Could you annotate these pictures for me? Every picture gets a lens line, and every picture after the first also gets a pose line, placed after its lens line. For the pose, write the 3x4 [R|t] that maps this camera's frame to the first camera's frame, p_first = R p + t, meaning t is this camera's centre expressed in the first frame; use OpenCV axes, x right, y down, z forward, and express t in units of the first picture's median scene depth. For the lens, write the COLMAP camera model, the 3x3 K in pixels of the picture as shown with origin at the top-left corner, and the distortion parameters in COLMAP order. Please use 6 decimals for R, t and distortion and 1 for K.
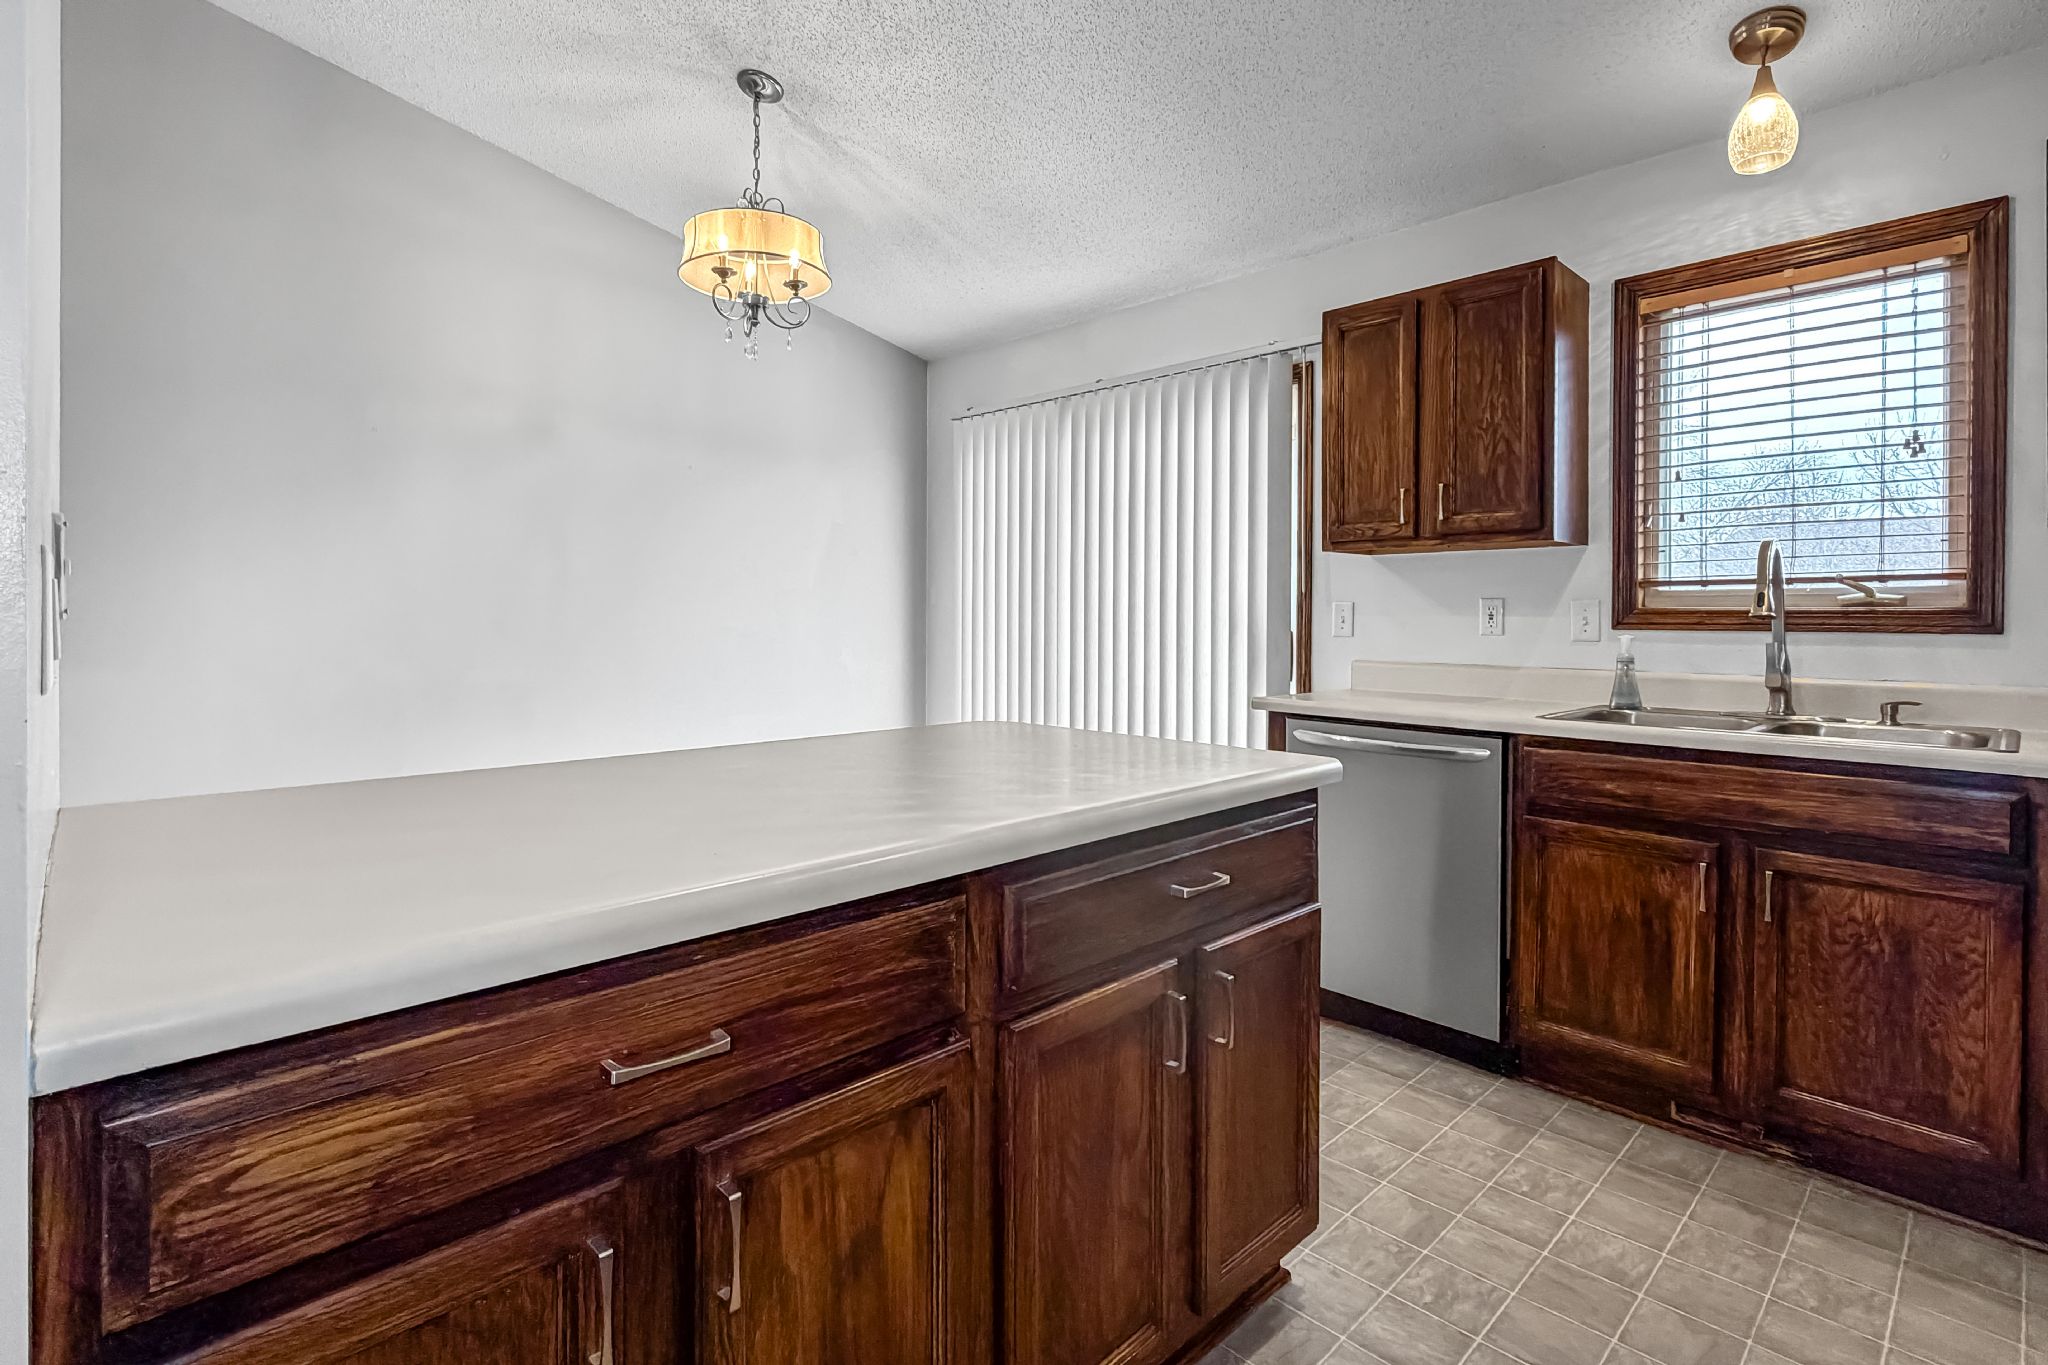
lens RADIAL K [[964.2, 0, 1025.3], [0, 964.2, 635.1], [0, 0, 1]] dist [0.001729, 0.000298]
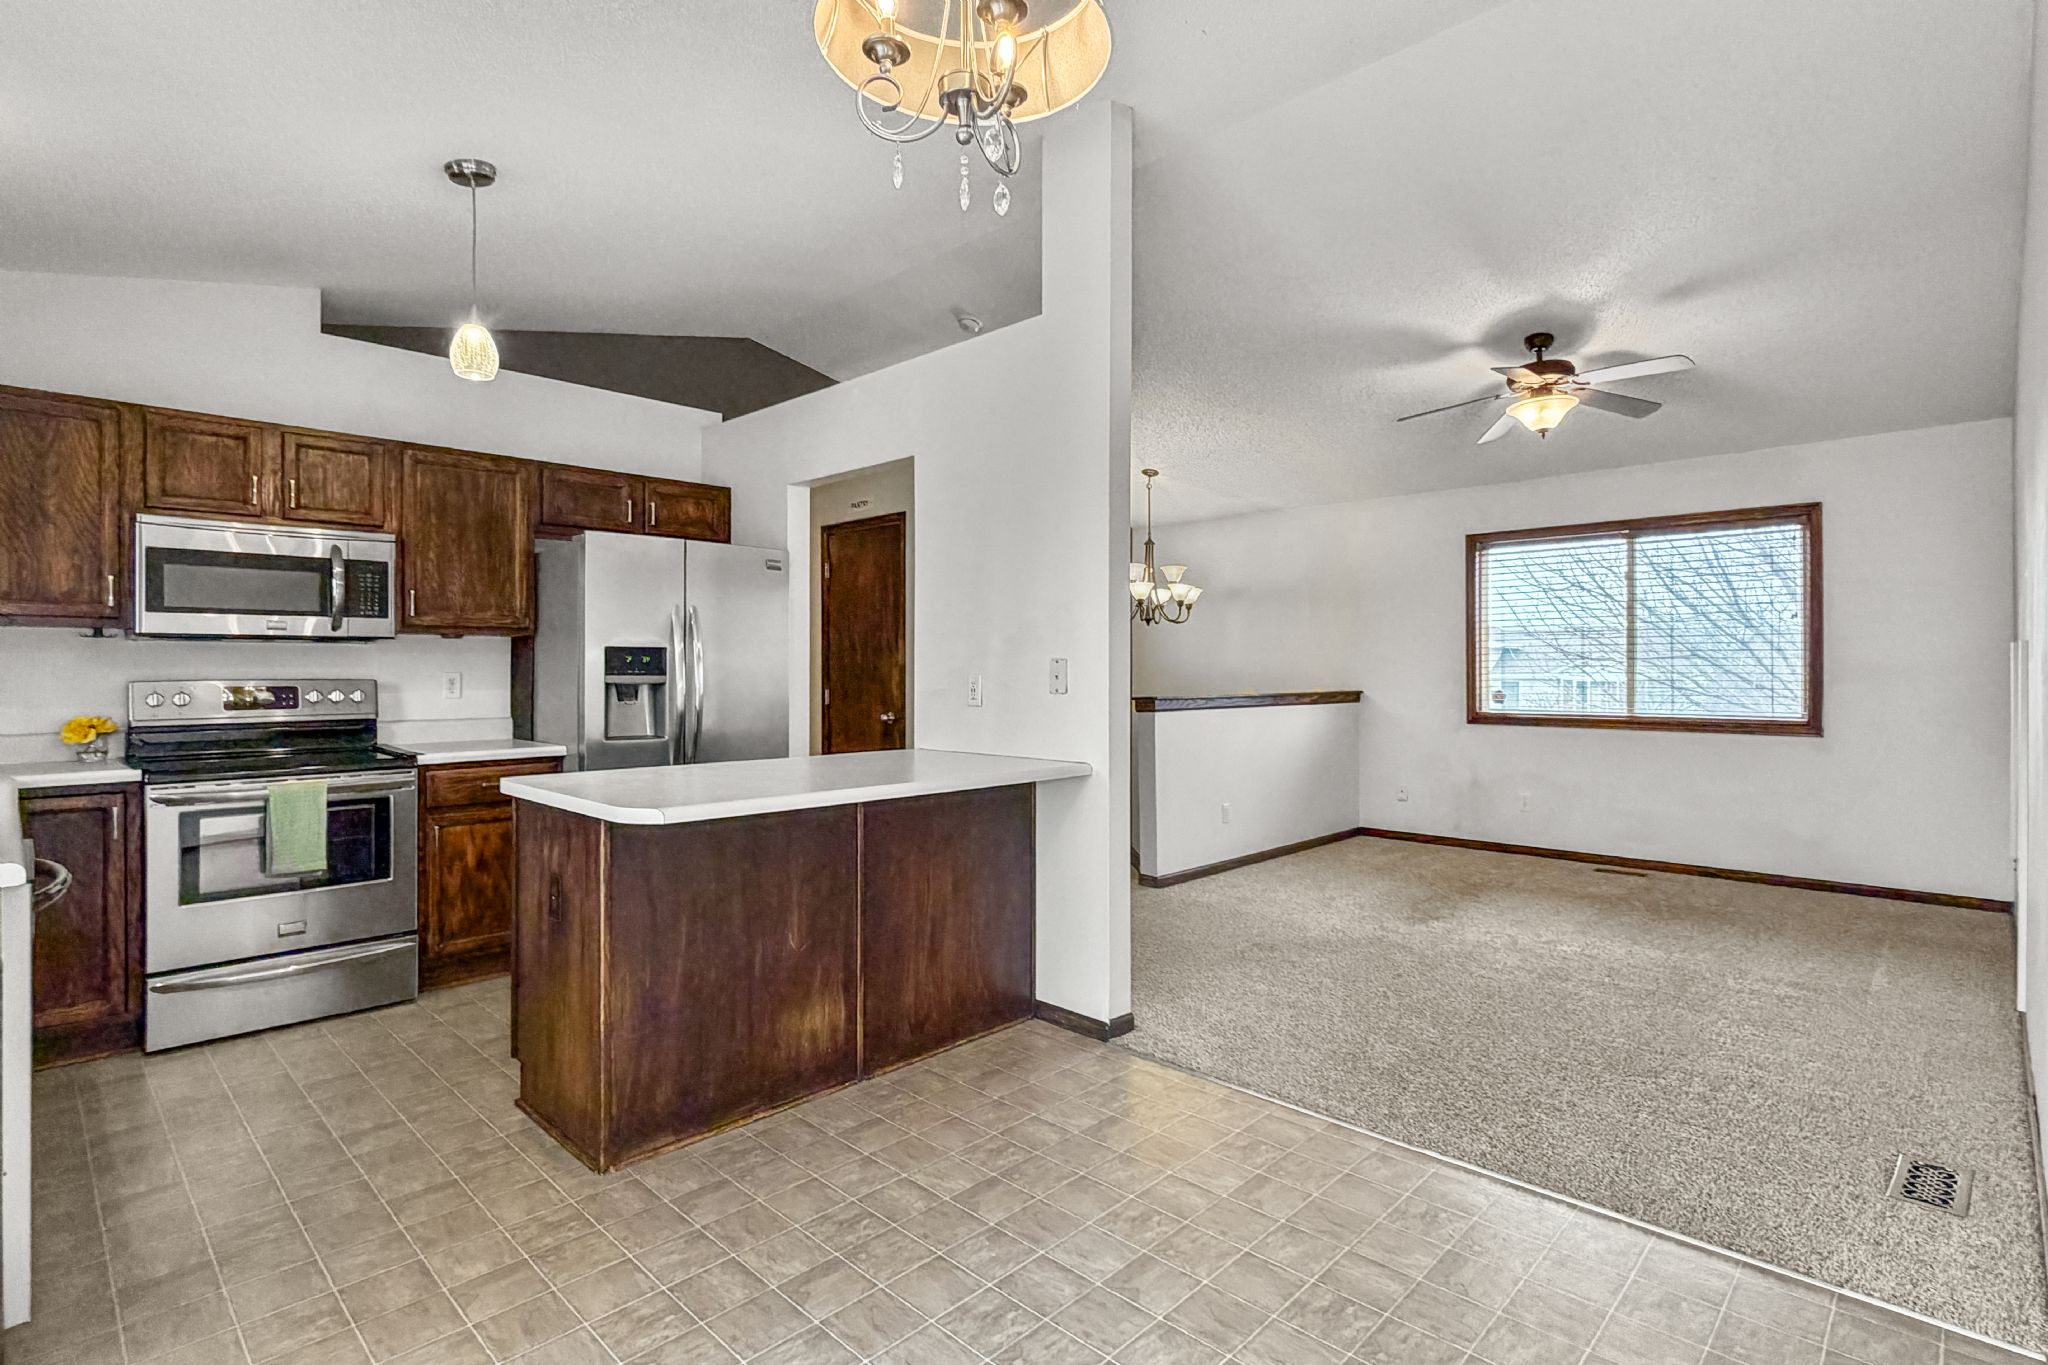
lens RADIAL K [[992.6, 0, 1017.4], [0, 992.6, 663.0], [0, 0, 1]] dist [-0.000931, -0.000152]
pose [[-0.999718, -0.000585, -0.023755, -0.332018], [-0.001039, 0.999817, 0.019085, -0.061012], [0.023739, 0.019105, -0.999536, 1.686712]]
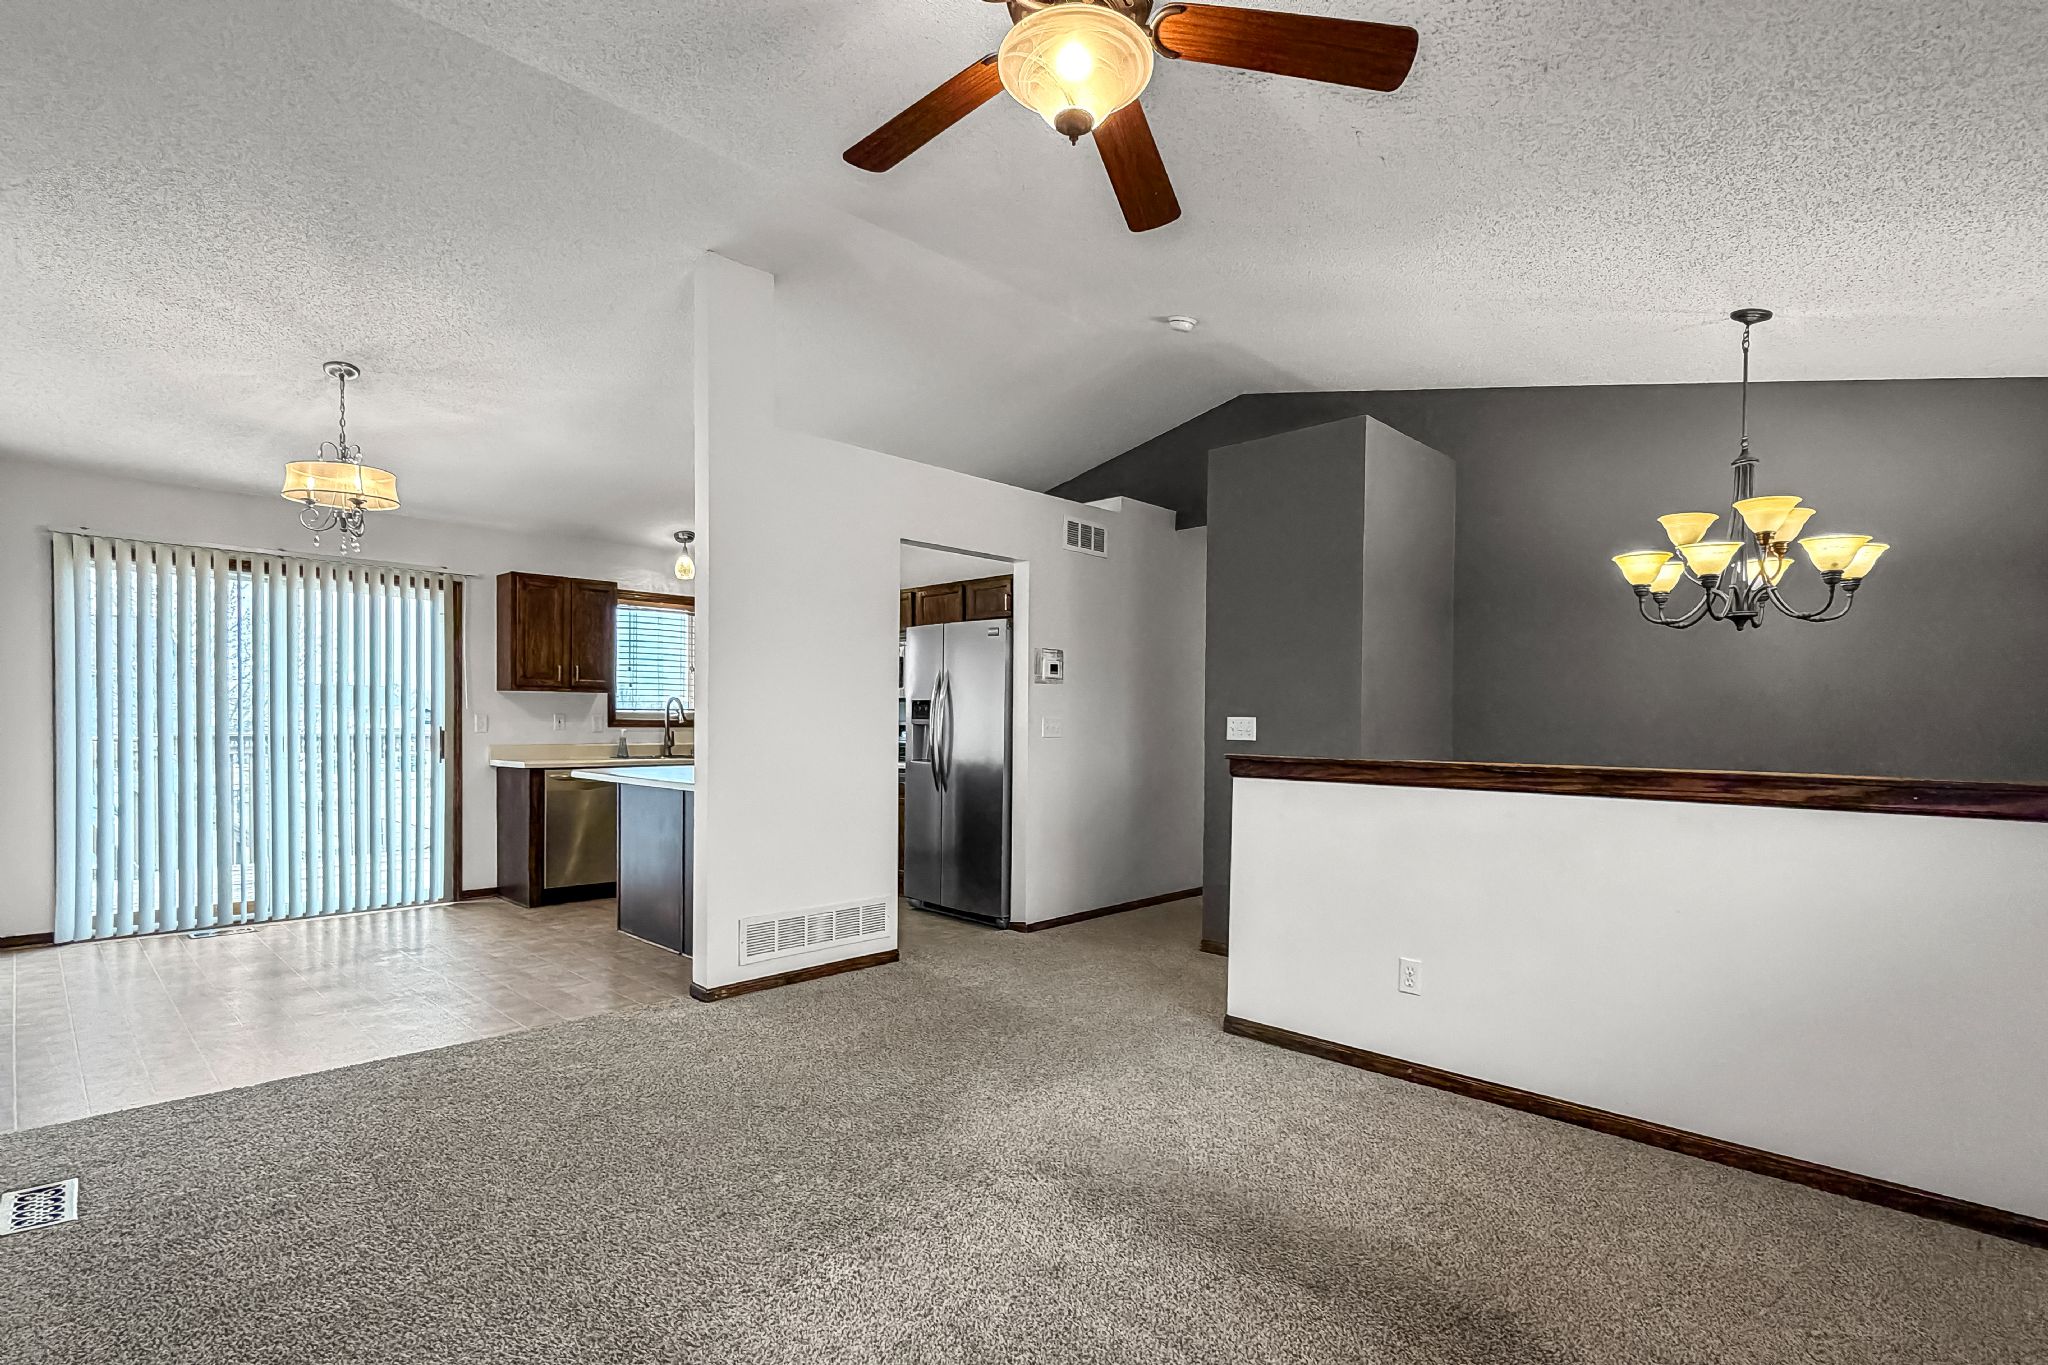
lens RADIAL K [[1000.8, 0, 1021.9], [0, 1000.8, 737.5], [0, 0, 1]] dist [0.000999, -0.000308]
pose [[-0.025719, -0.017888, 0.999509, -2.066516], [0.017155, 0.999685, 0.018333, -0.008880], [-0.999522, 0.017619, -0.025404, -0.001472]]
